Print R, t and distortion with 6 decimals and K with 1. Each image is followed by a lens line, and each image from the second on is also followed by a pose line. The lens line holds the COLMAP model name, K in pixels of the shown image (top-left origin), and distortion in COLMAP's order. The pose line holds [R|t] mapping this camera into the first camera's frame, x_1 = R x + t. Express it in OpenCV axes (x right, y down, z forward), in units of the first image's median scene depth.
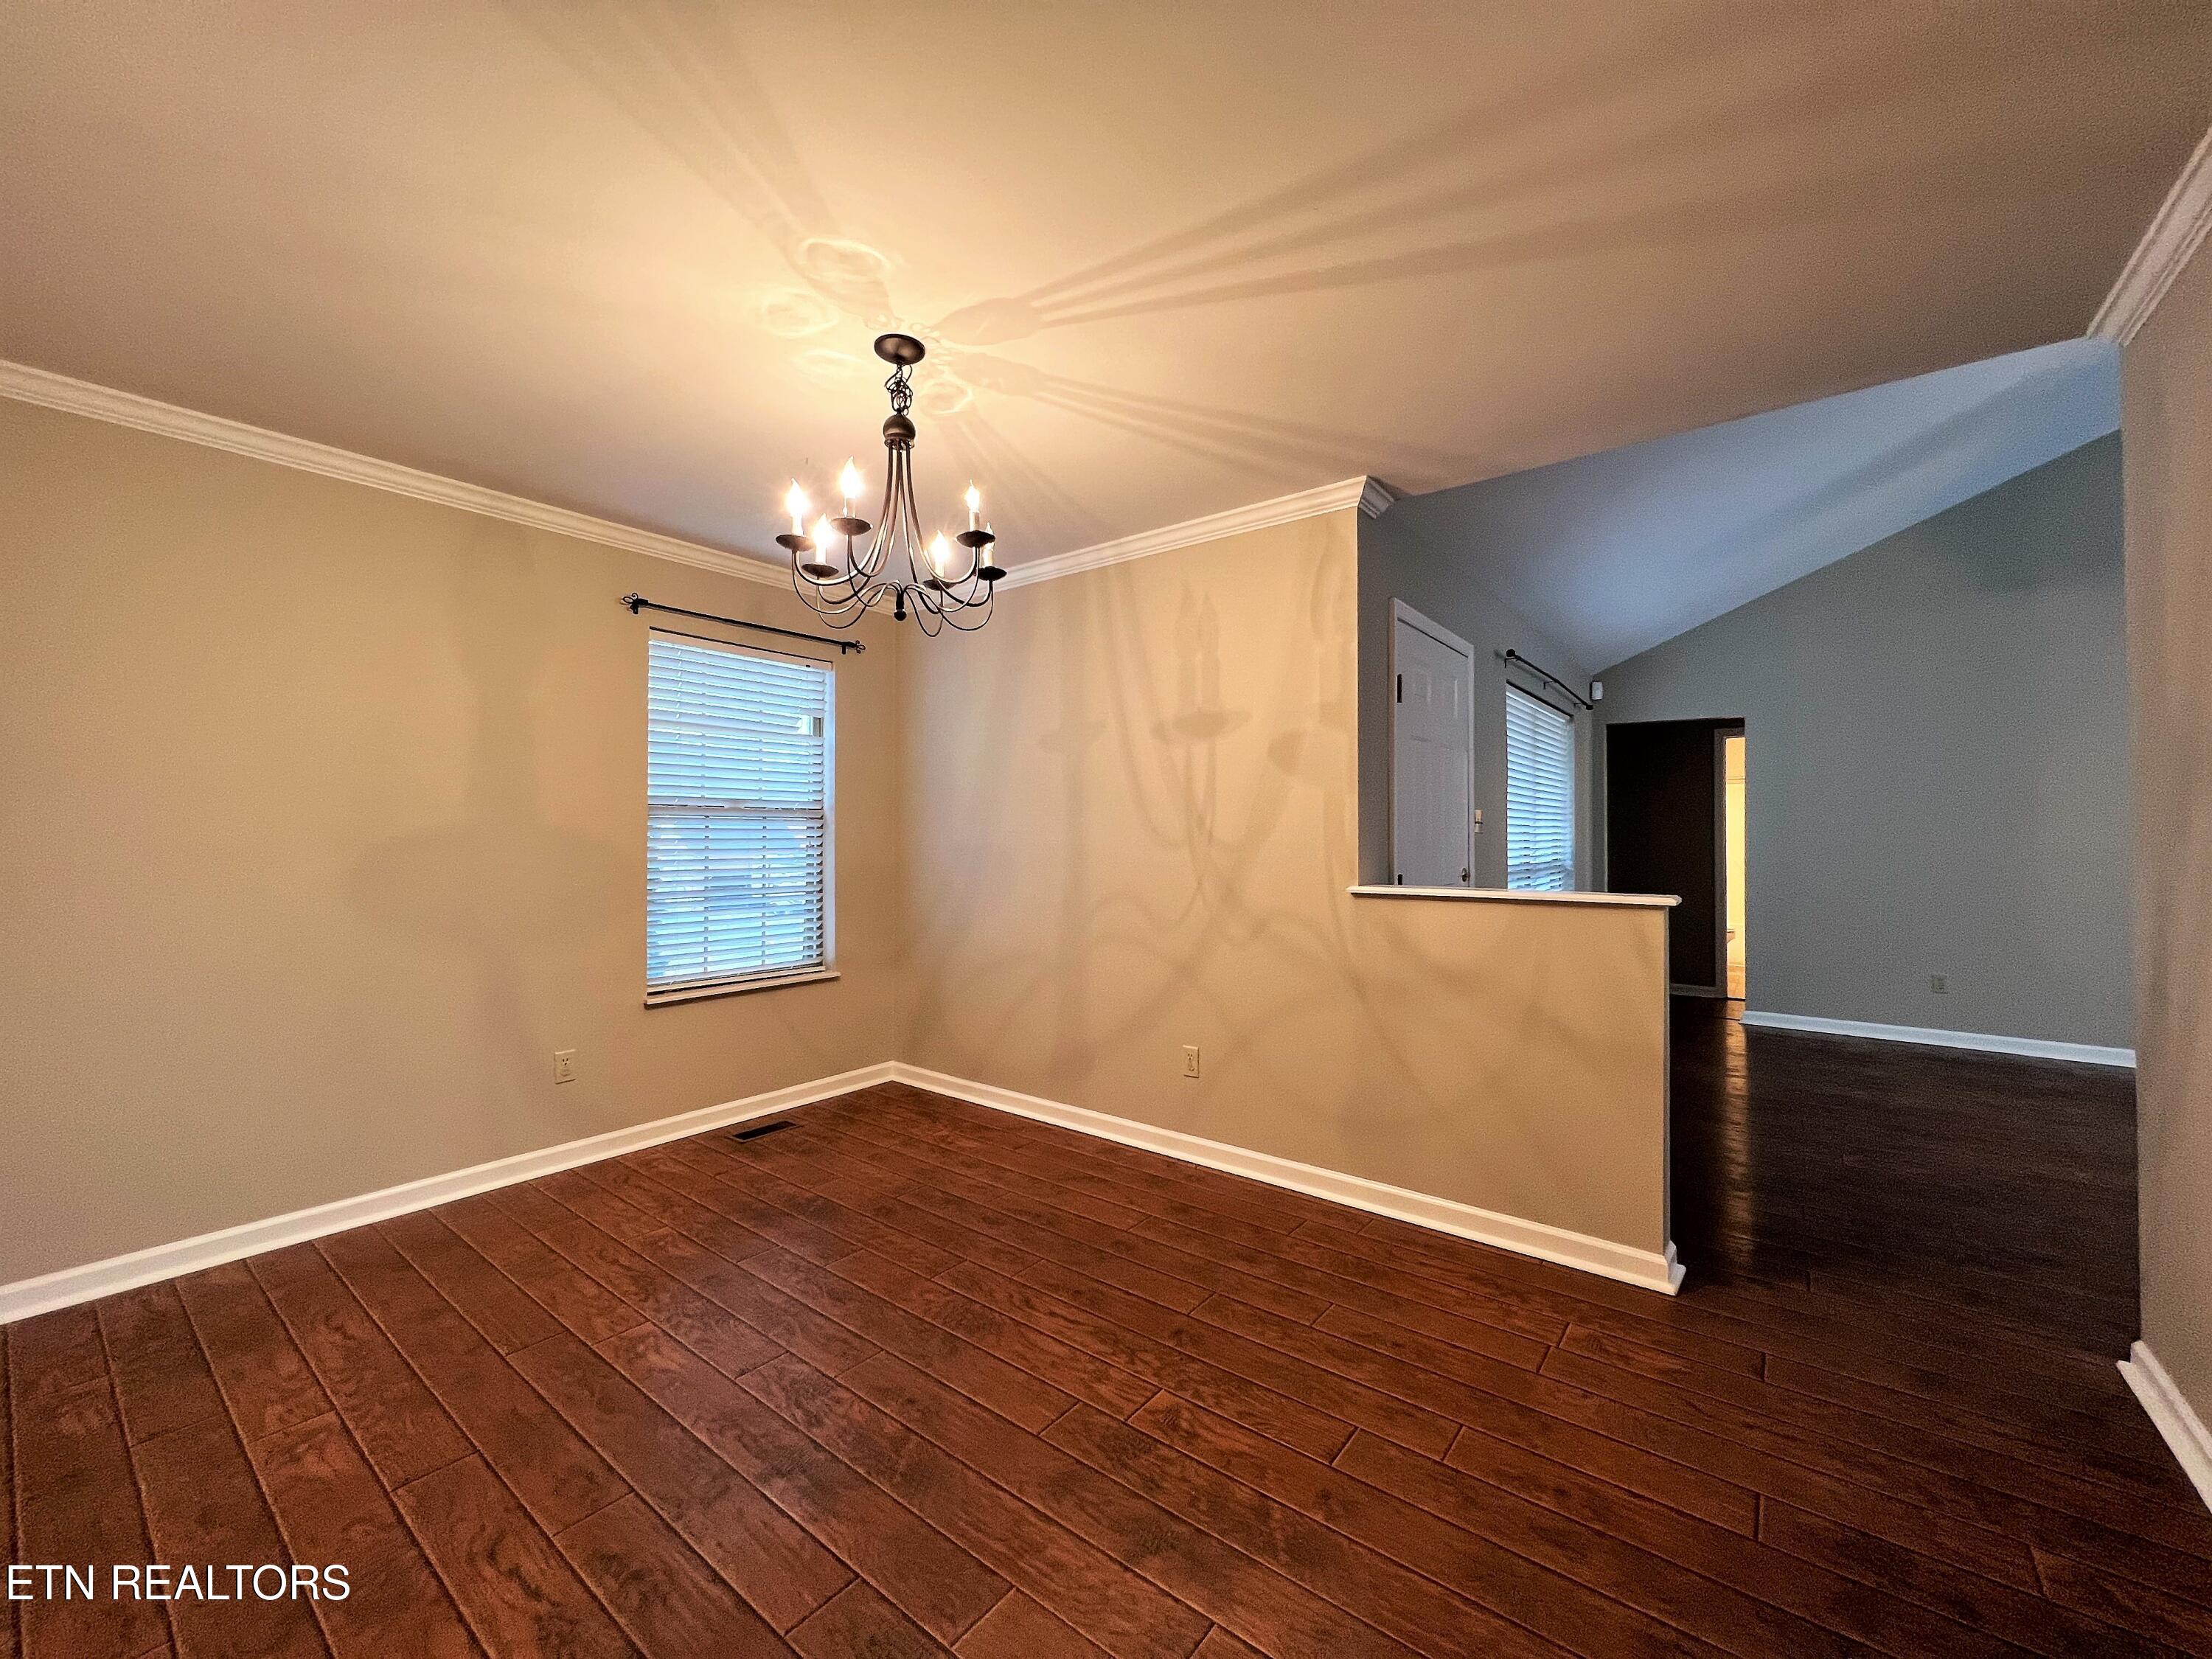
lens RADIAL K [[878.0, 0, 1107.7], [0, 878.0, 822.6], [0, 0, 1]] dist [-0.004075, -0.000272]
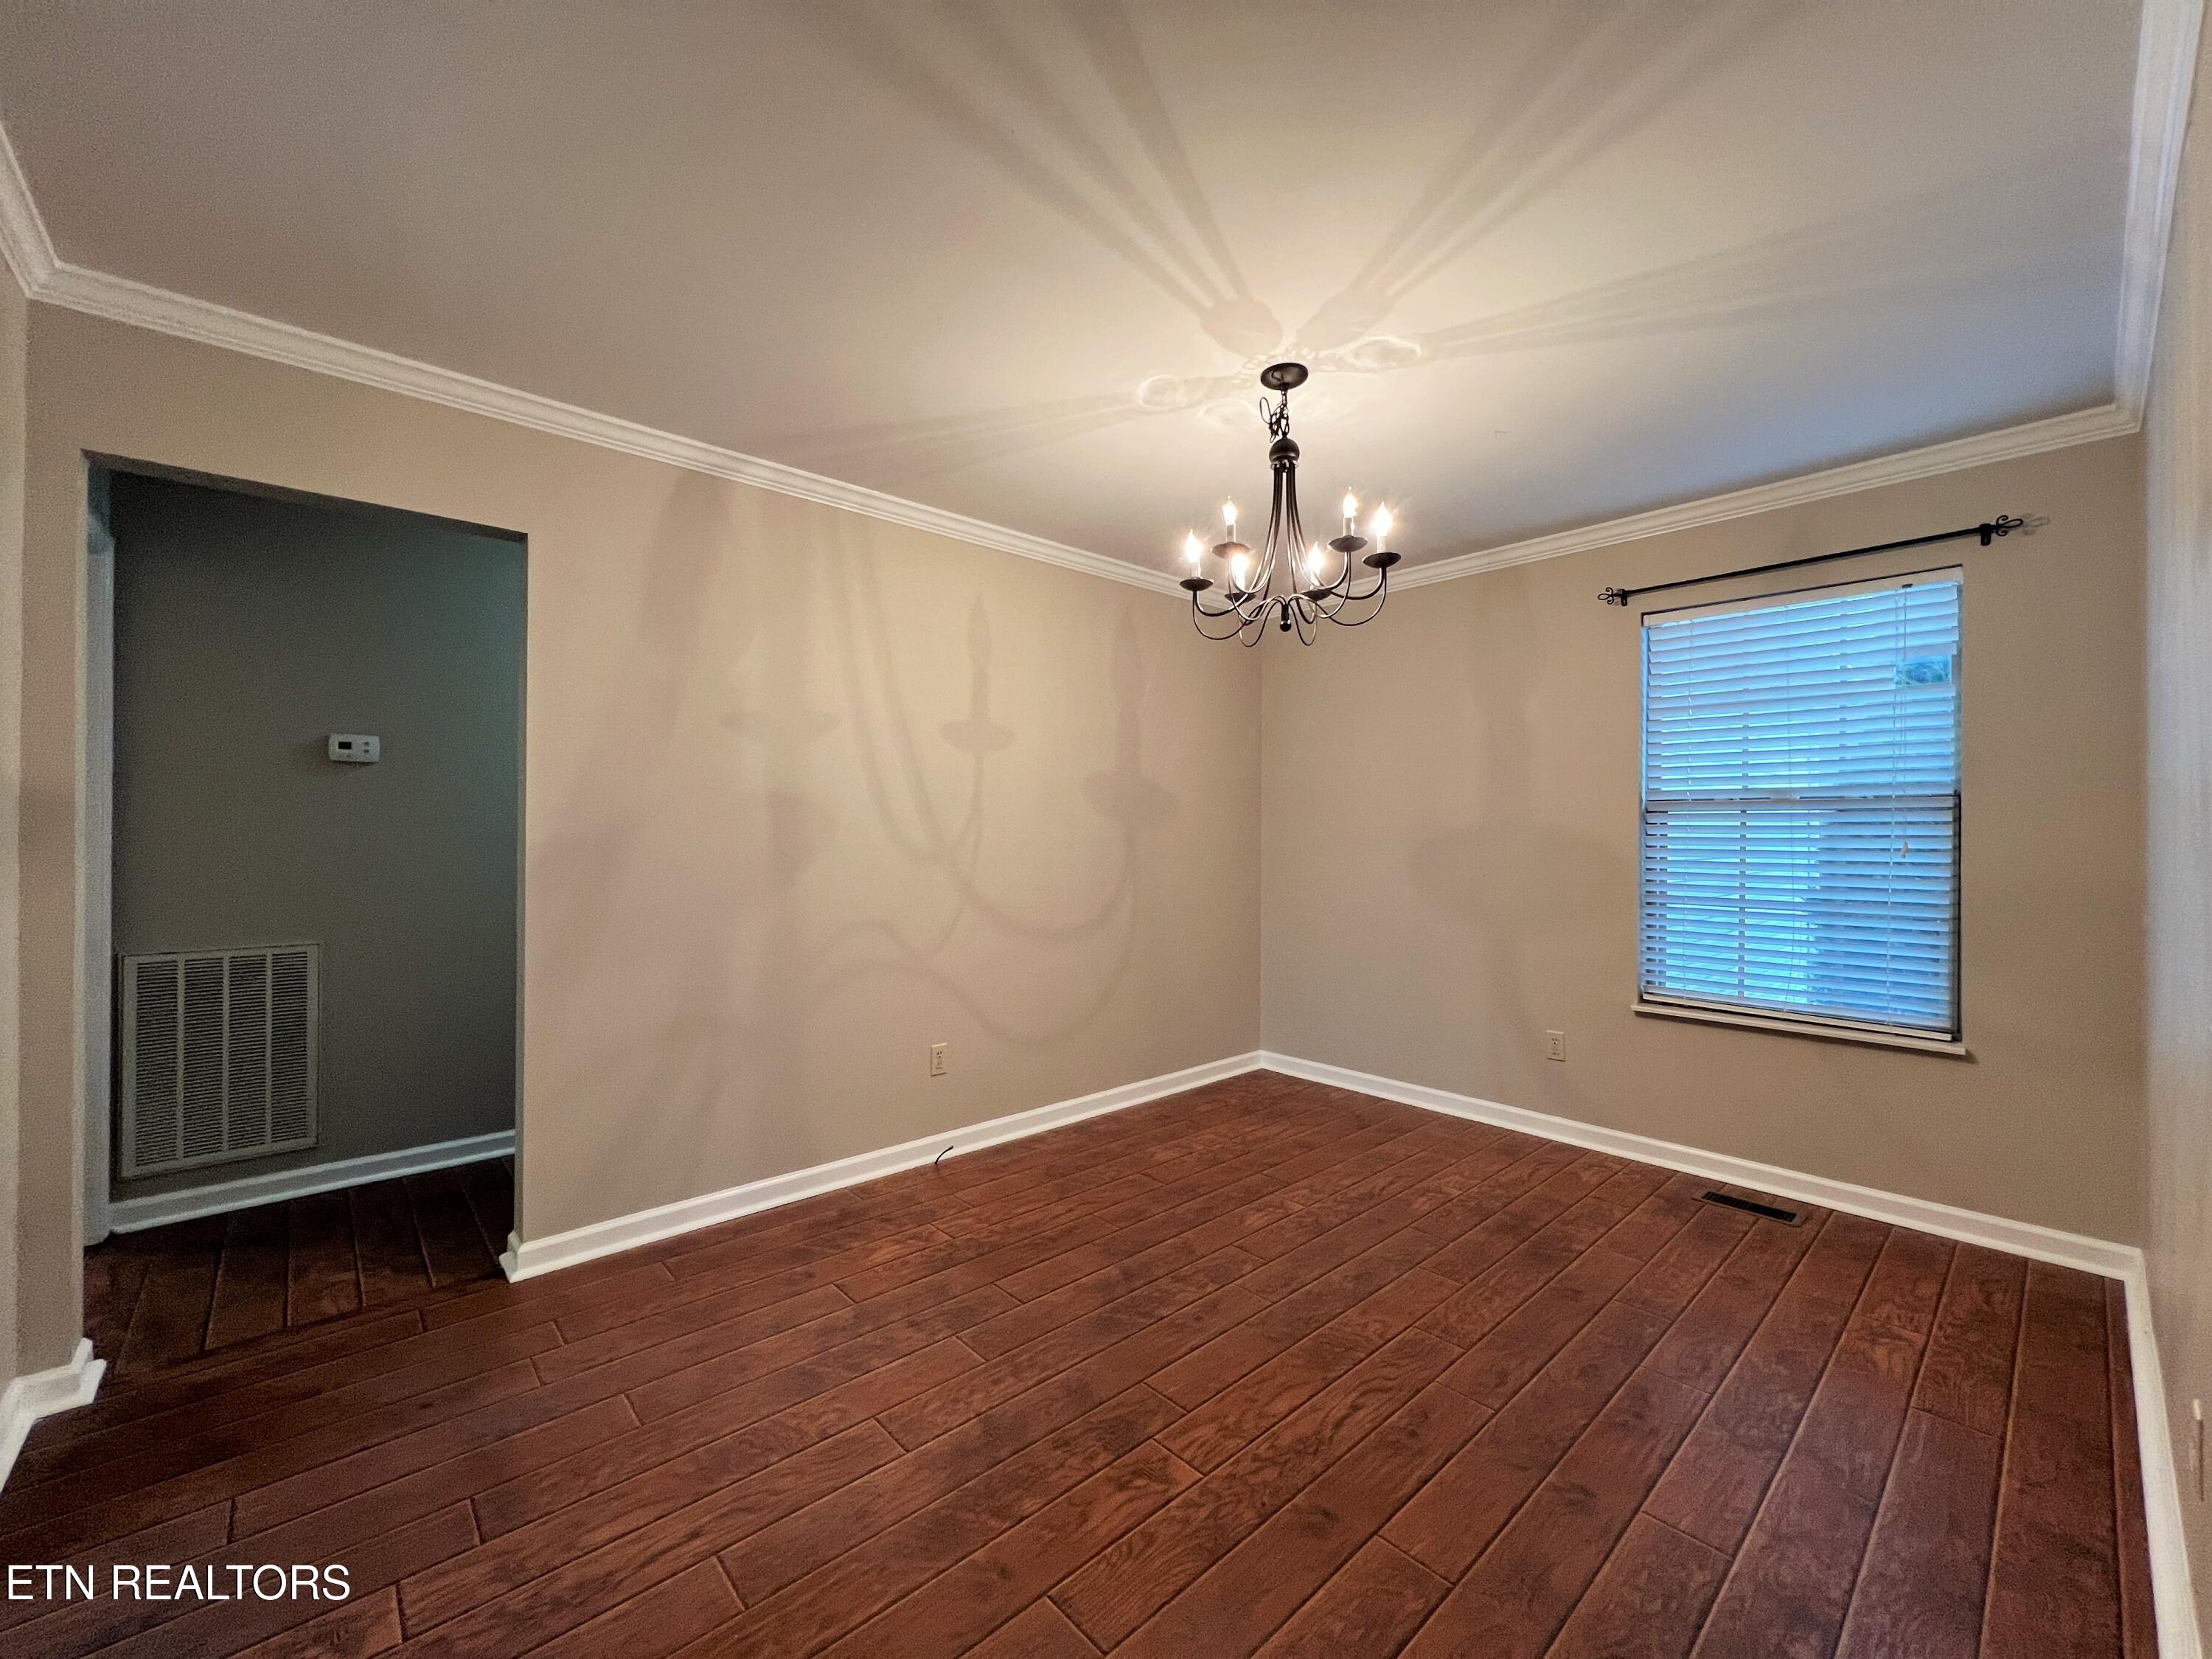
lens RADIAL K [[878.0, 0, 1086.1], [0, 878.0, 825.5], [0, 0, 1]] dist [-0.004075, -0.000272]
pose [[-0.181405, -0.004519, -0.983398, 0.680037], [0.011832, 0.999907, -0.006778, 0.006134], [0.983337, -0.012865, -0.181335, 0.763041]]
